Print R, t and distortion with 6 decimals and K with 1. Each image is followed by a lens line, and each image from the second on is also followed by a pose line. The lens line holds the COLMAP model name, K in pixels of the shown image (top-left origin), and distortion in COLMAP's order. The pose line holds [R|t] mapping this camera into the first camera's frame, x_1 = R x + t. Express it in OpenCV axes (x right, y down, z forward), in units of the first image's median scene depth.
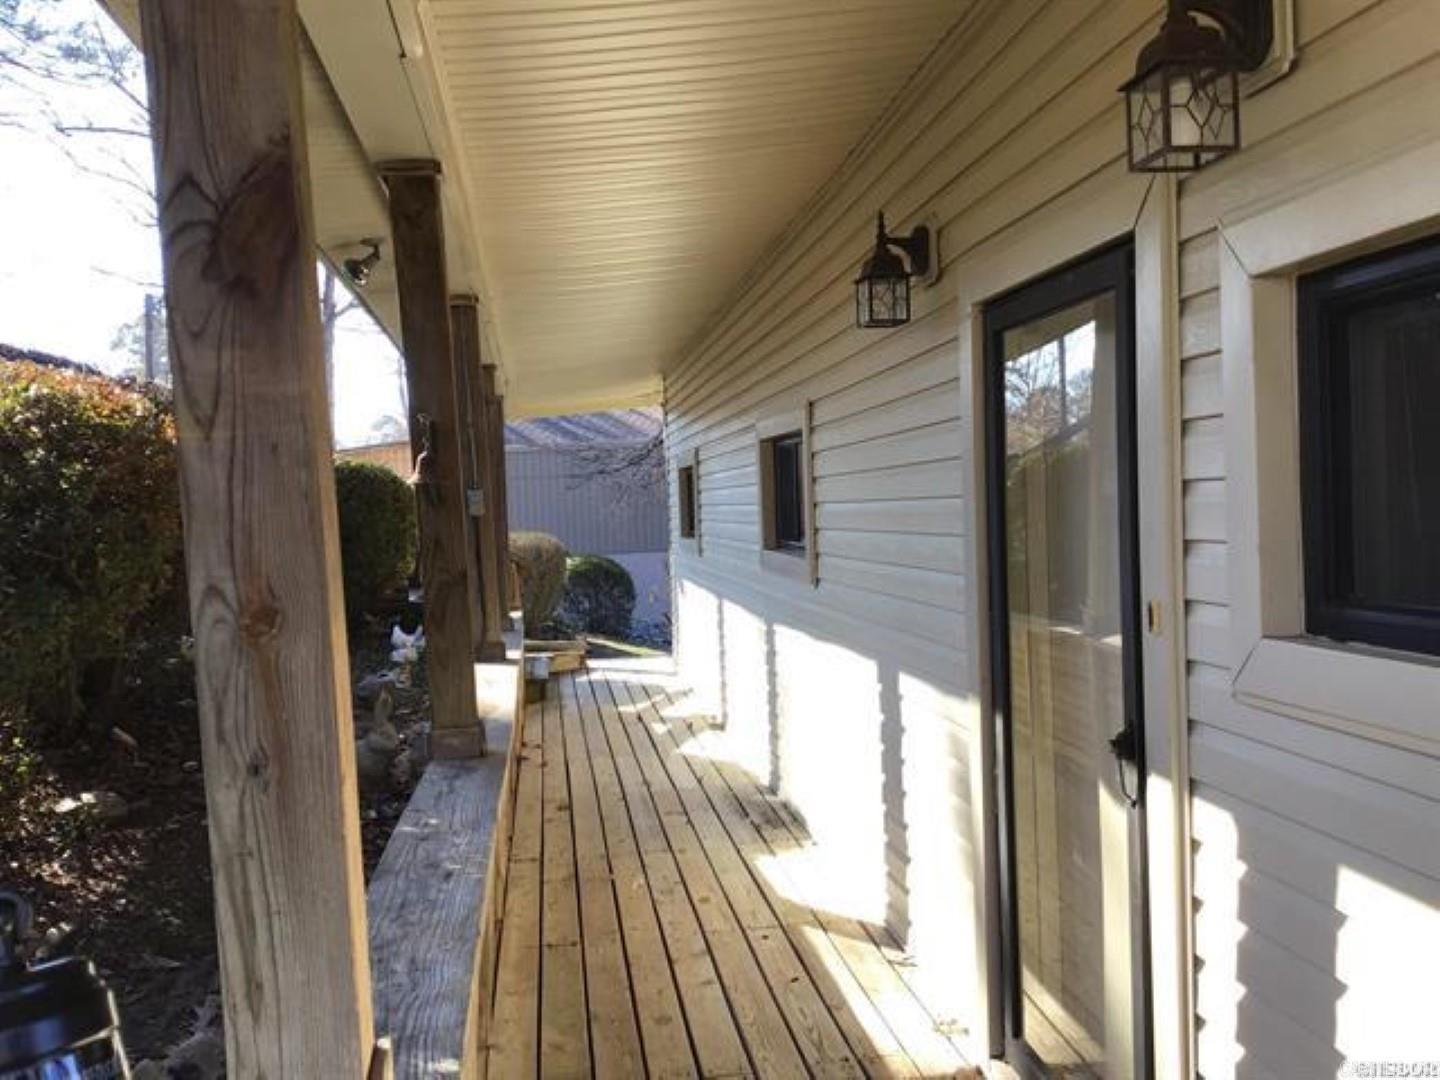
lens RADIAL K [[1289.4, 0, 720.2], [0, 1289.4, 539.9], [0, 0, 1]] dist [-0.000908, 0.001066]
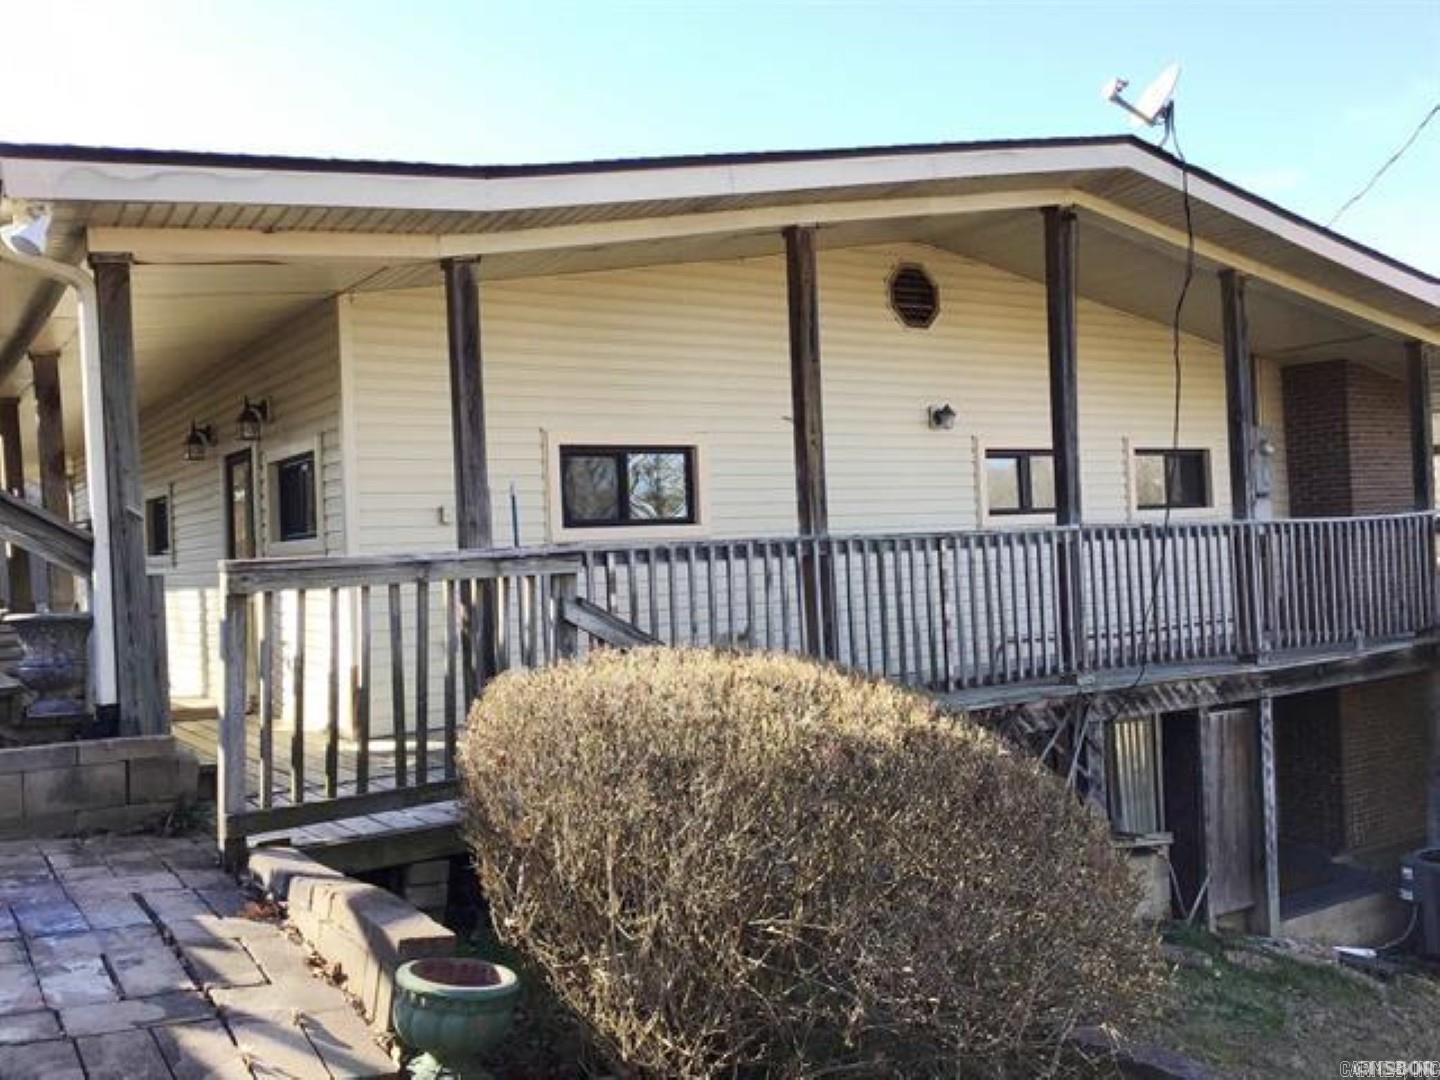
lens RADIAL K [[1289.4, 0, 719.8], [0, 1289.4, 538.1], [0, 0, 1]] dist [-0.000908, 0.001066]
pose [[0.899929, 0.018071, 0.435661, -0.067334], [0.007732, 0.998322, -0.057381, 0.181088], [-0.435967, 0.055007, 0.898280, -2.069912]]
